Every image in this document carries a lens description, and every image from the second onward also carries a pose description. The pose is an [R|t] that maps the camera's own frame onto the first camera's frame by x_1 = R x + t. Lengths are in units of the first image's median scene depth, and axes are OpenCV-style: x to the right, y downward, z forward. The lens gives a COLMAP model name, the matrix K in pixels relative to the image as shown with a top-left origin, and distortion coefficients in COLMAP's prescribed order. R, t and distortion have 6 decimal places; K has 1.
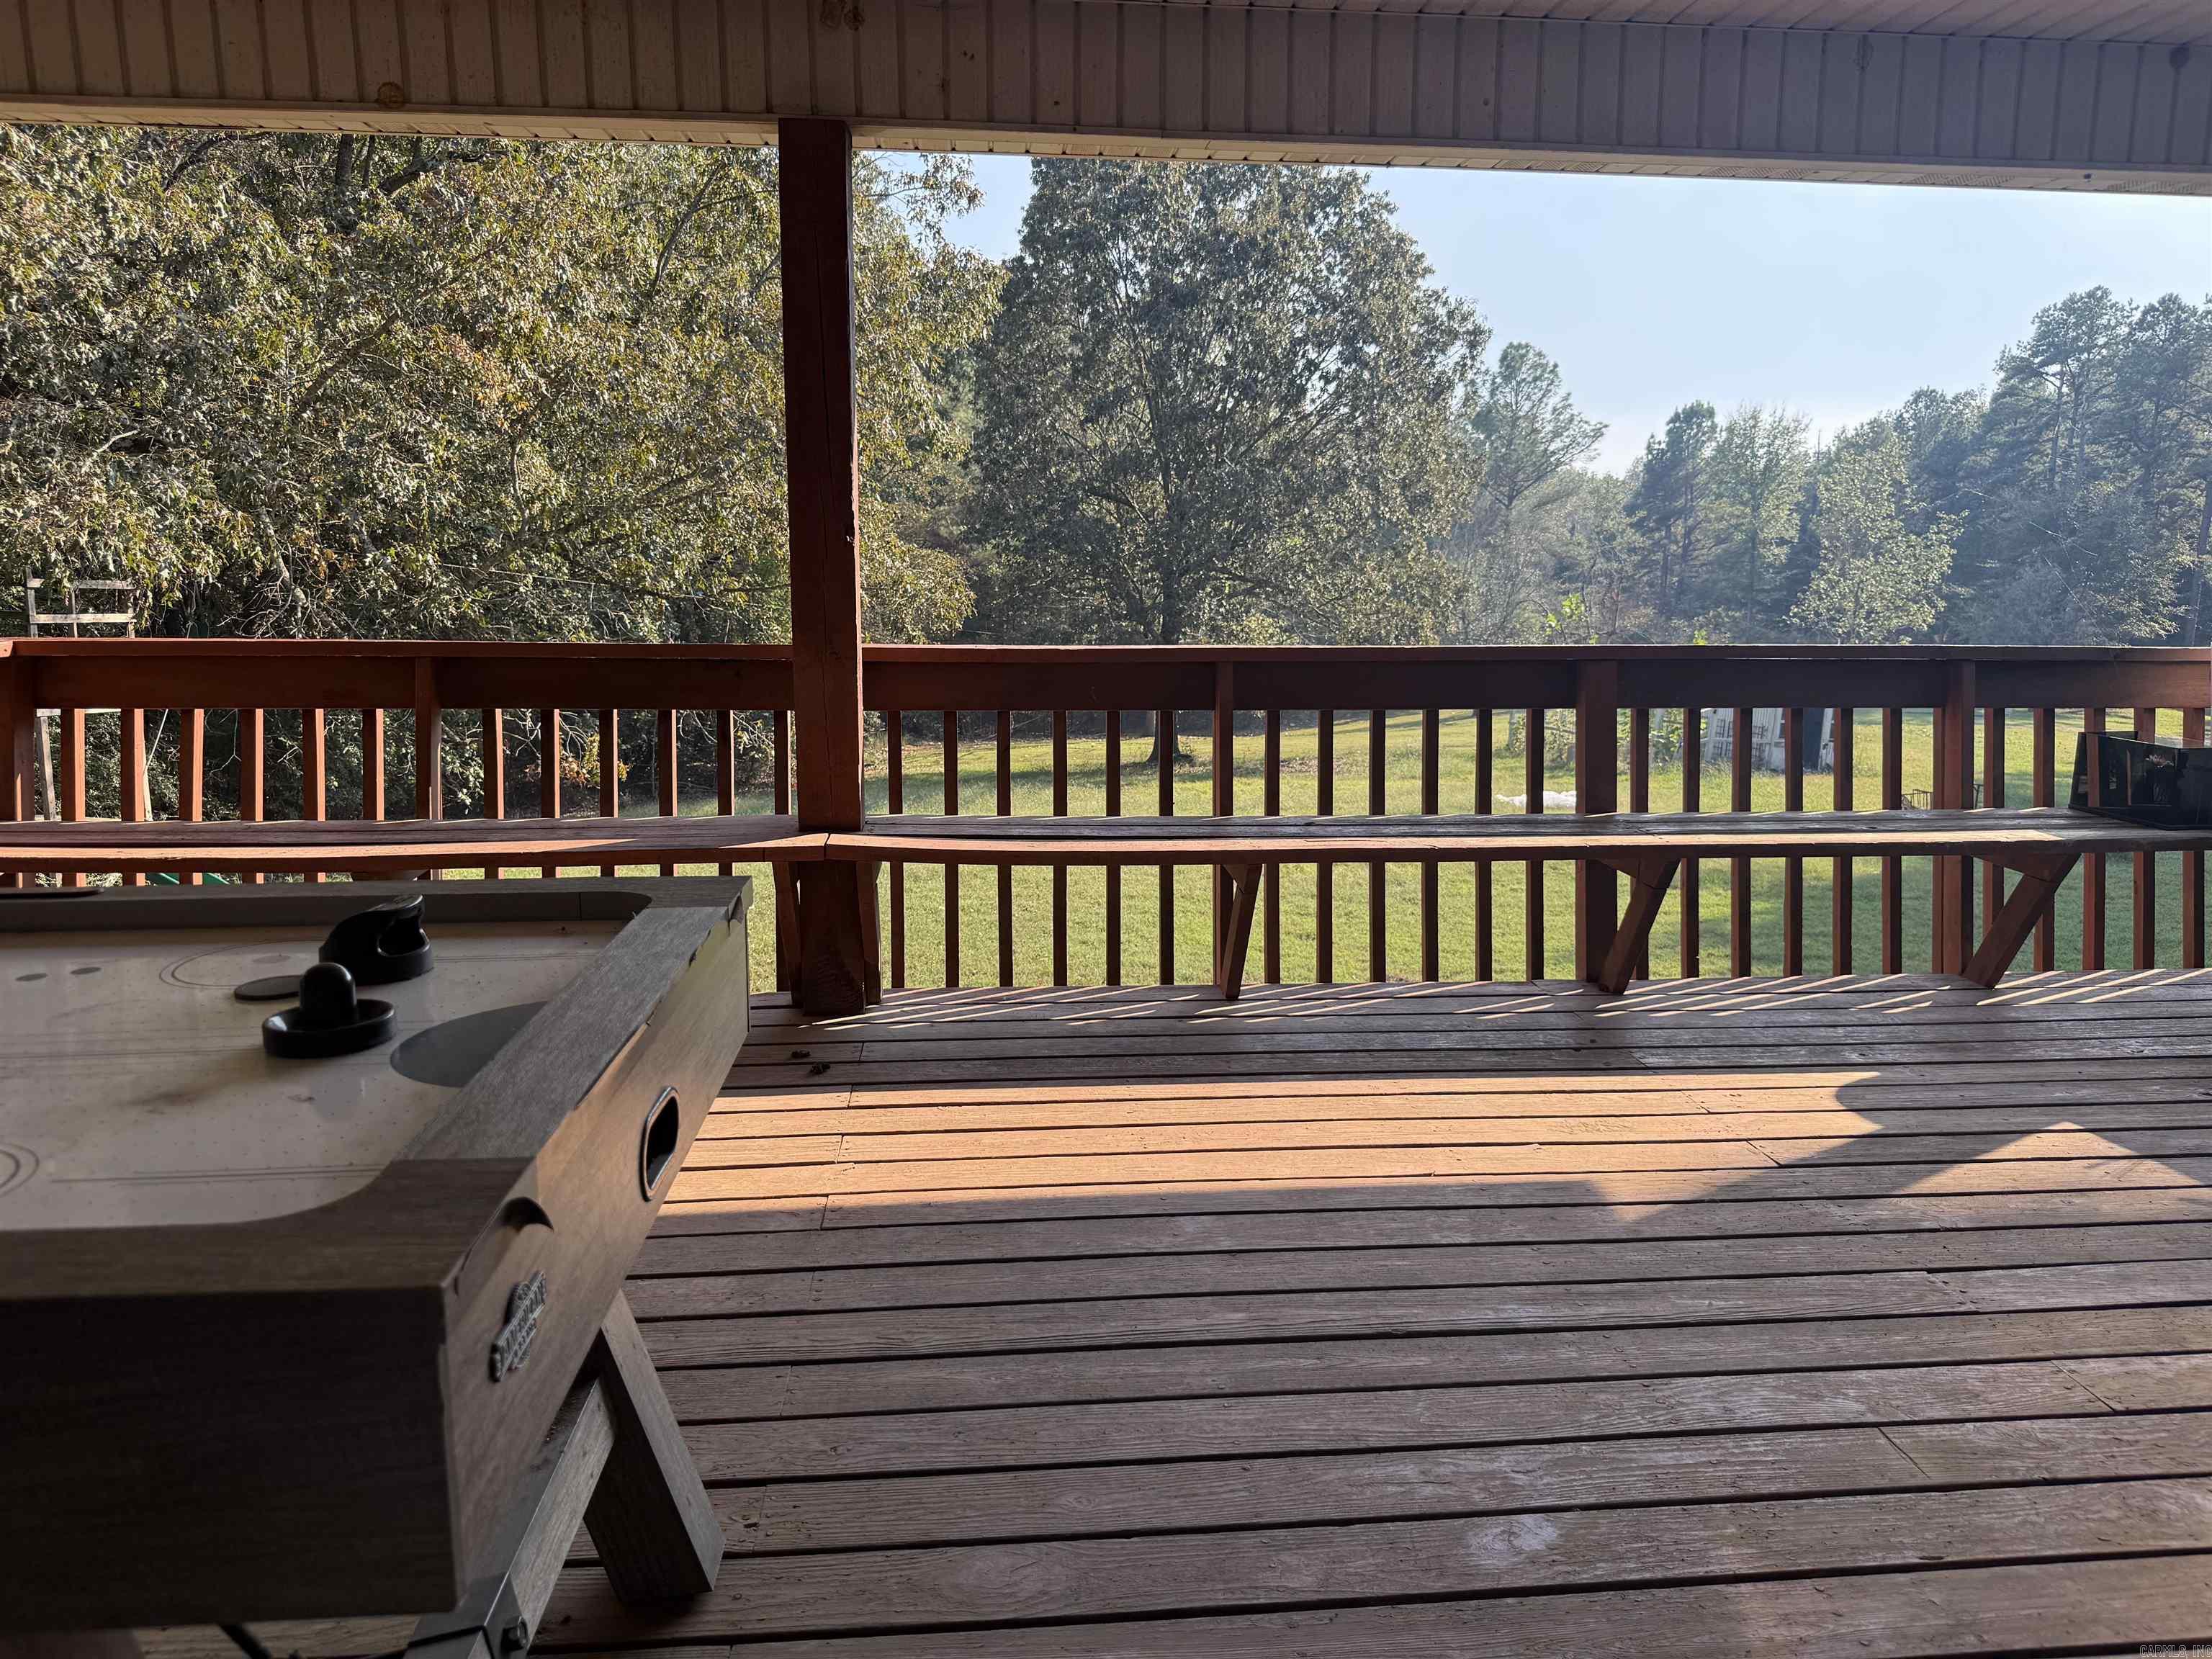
lens RADIAL K [[1551.4, 0, 1104.0], [0, 1551.4, 840.2], [0, 0, 1]] dist [0.095421, -0.142847]
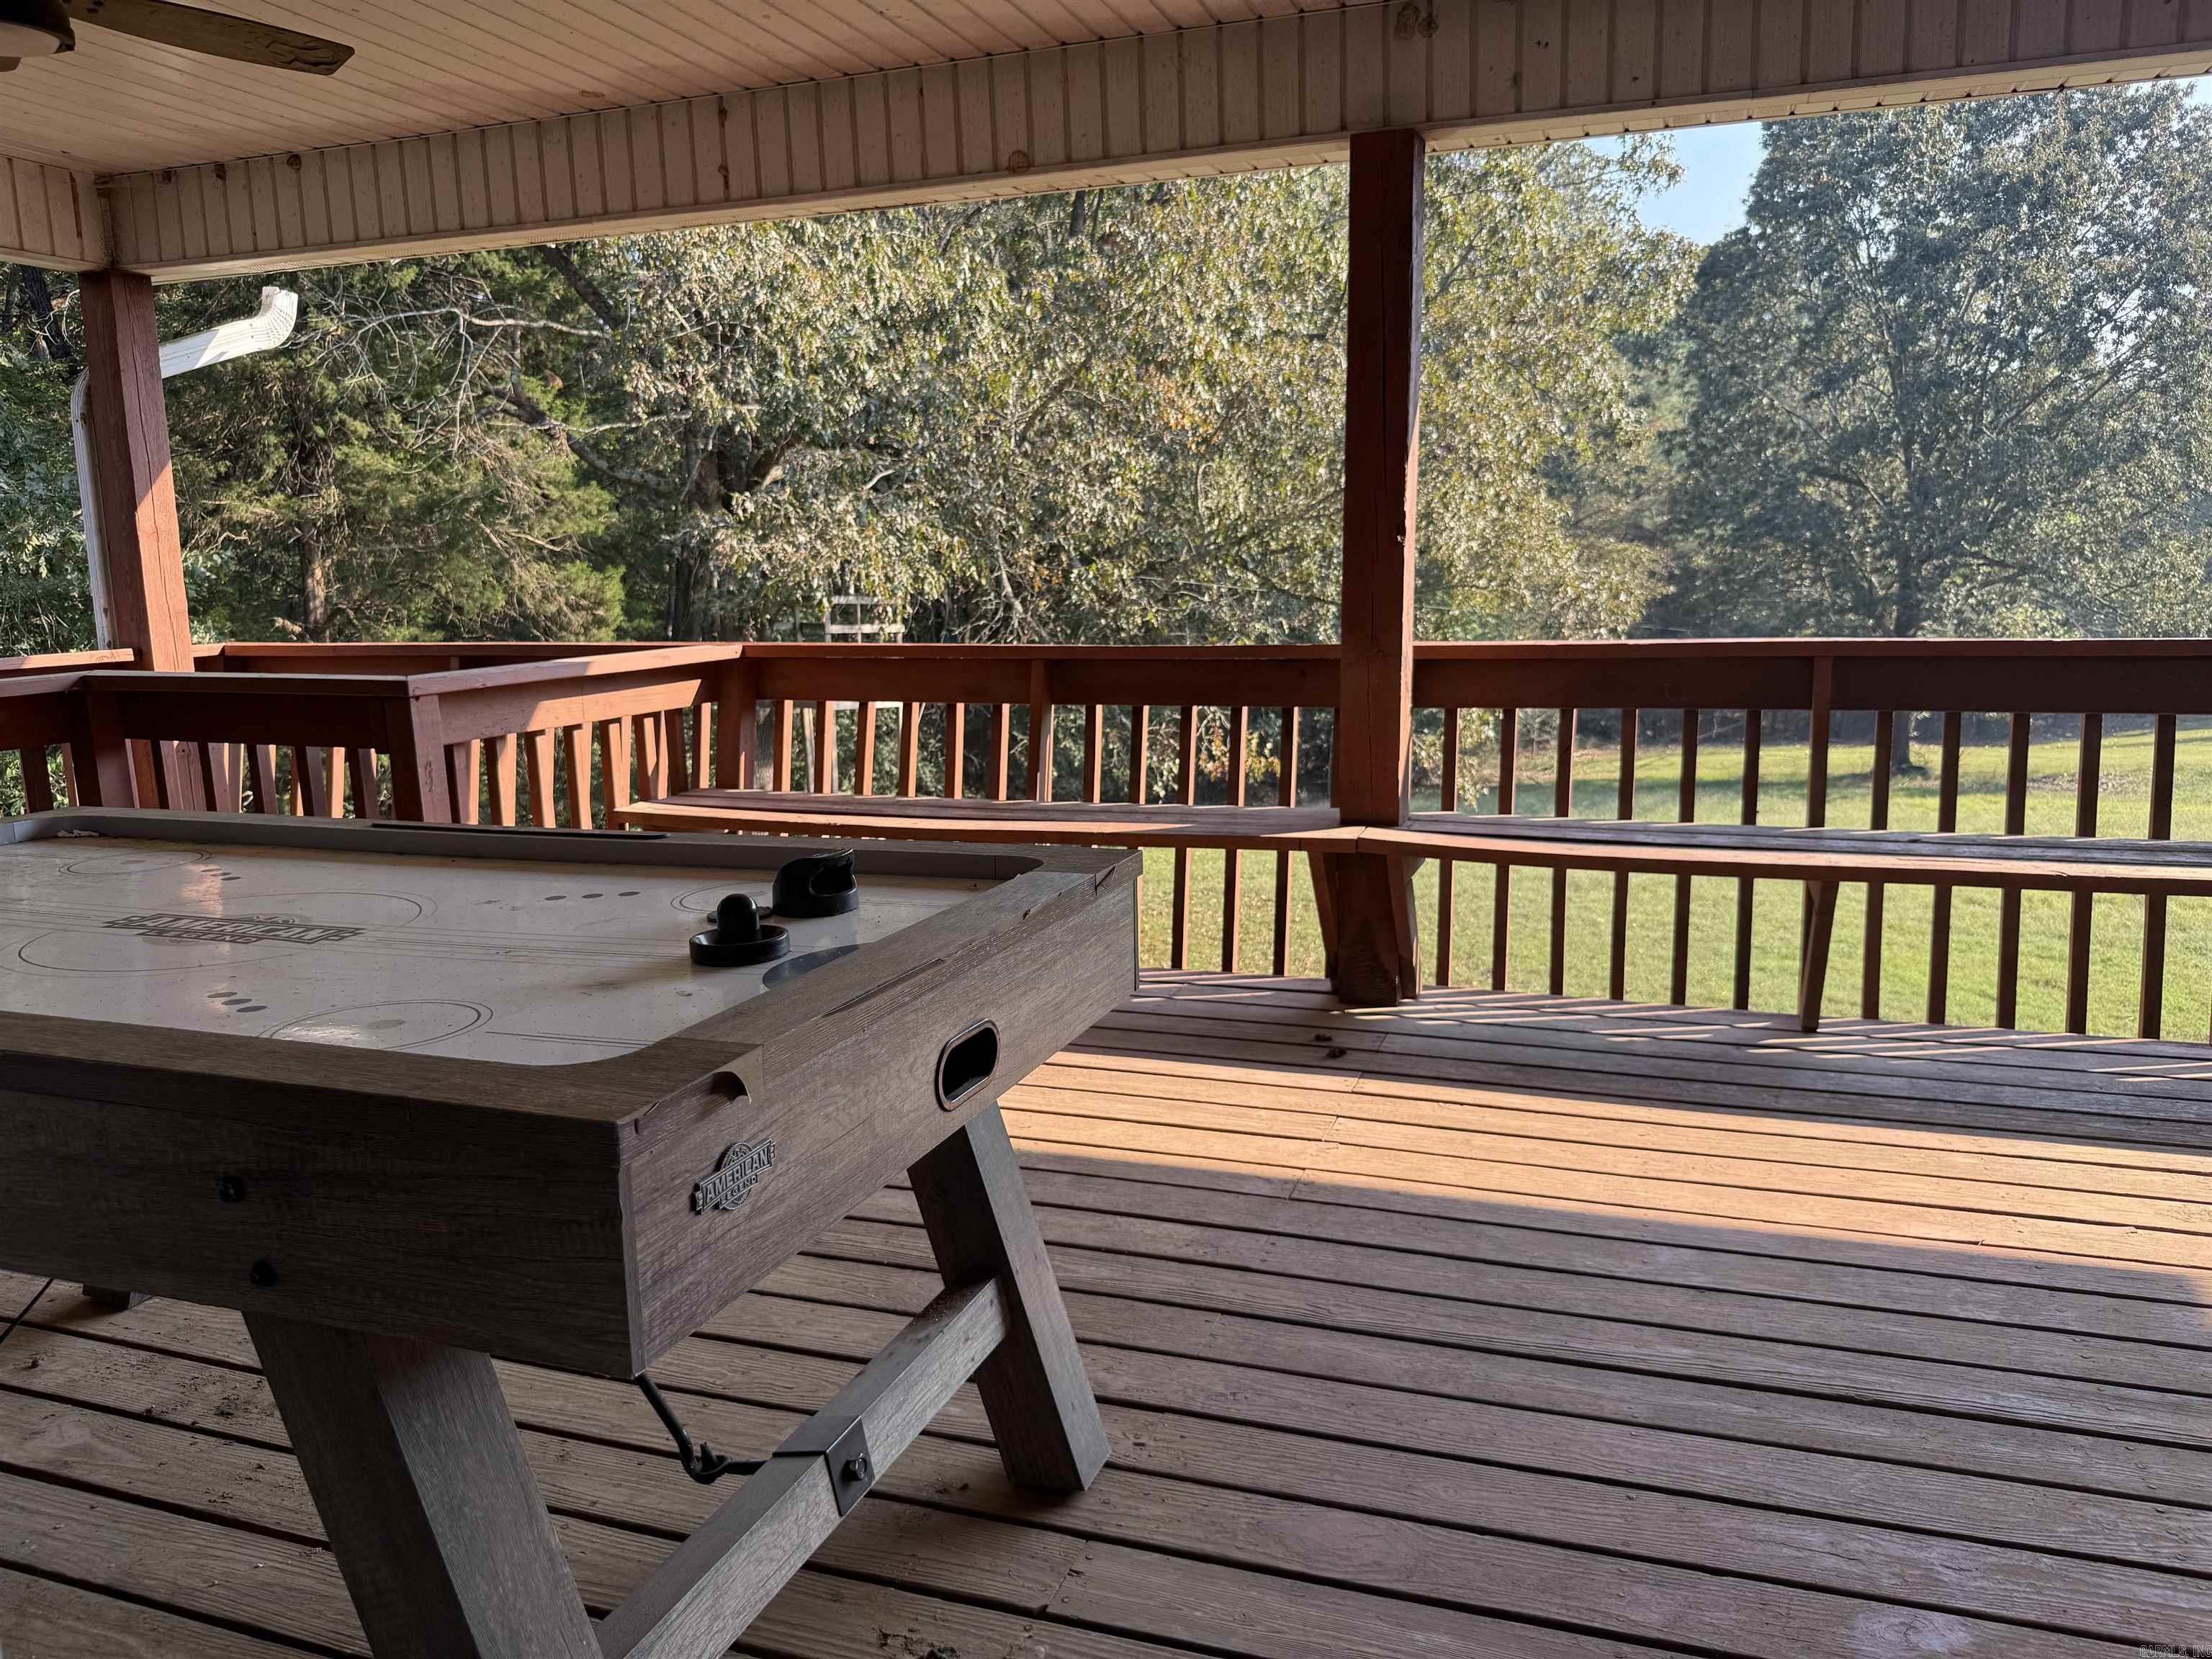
lens RADIAL K [[1567.8, 0, 1106.0], [0, 1567.8, 829.5], [0, 0, 1]] dist [0.009787, -0.016291]
pose [[0.906709, 0.045474, -0.419298, 0.016822], [-0.048281, 0.998826, 0.003921, 0.000281], [0.418984, 0.016689, 0.907840, -0.001356]]
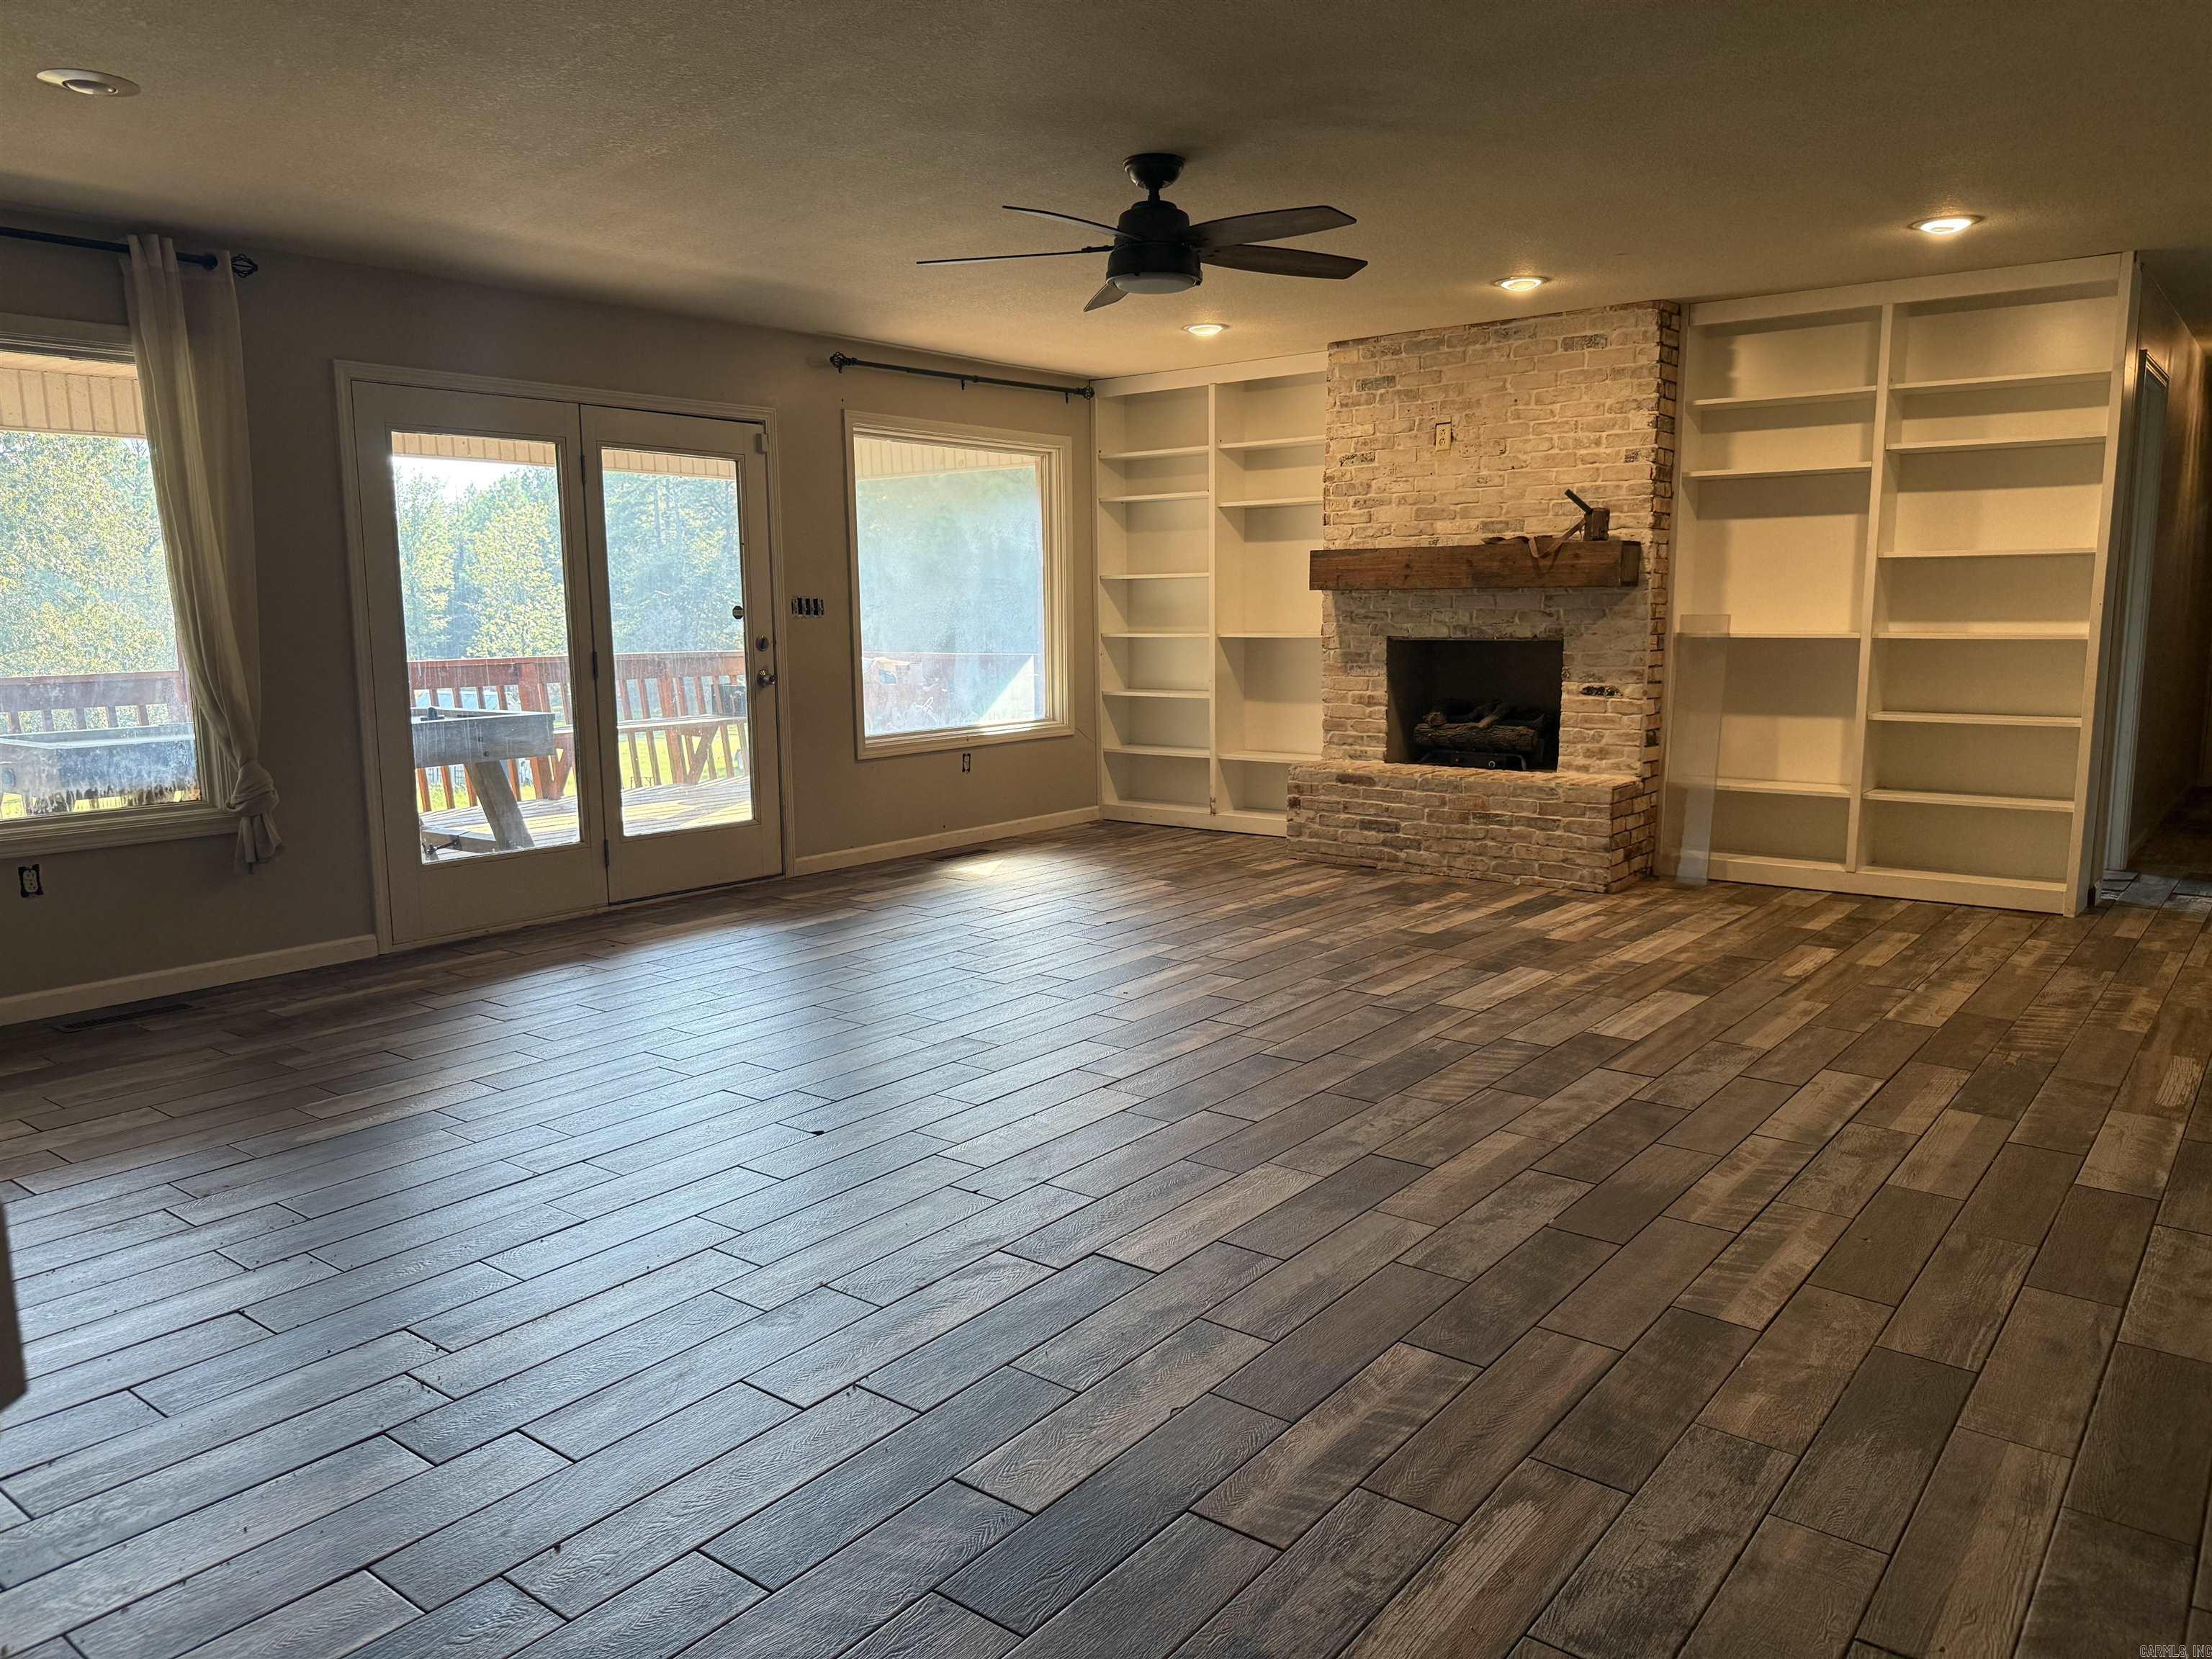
lens RADIAL K [[1551.4, 0, 1104.0], [0, 1551.4, 840.2], [0, 0, 1]] dist [0.095421, -0.142847]
pose [[0.693286, -0.126812, 0.709418, -0.148777], [0.146427, 0.988650, 0.033629, 0.037497], [-0.705630, 0.080563, 0.703985, -0.235205]]
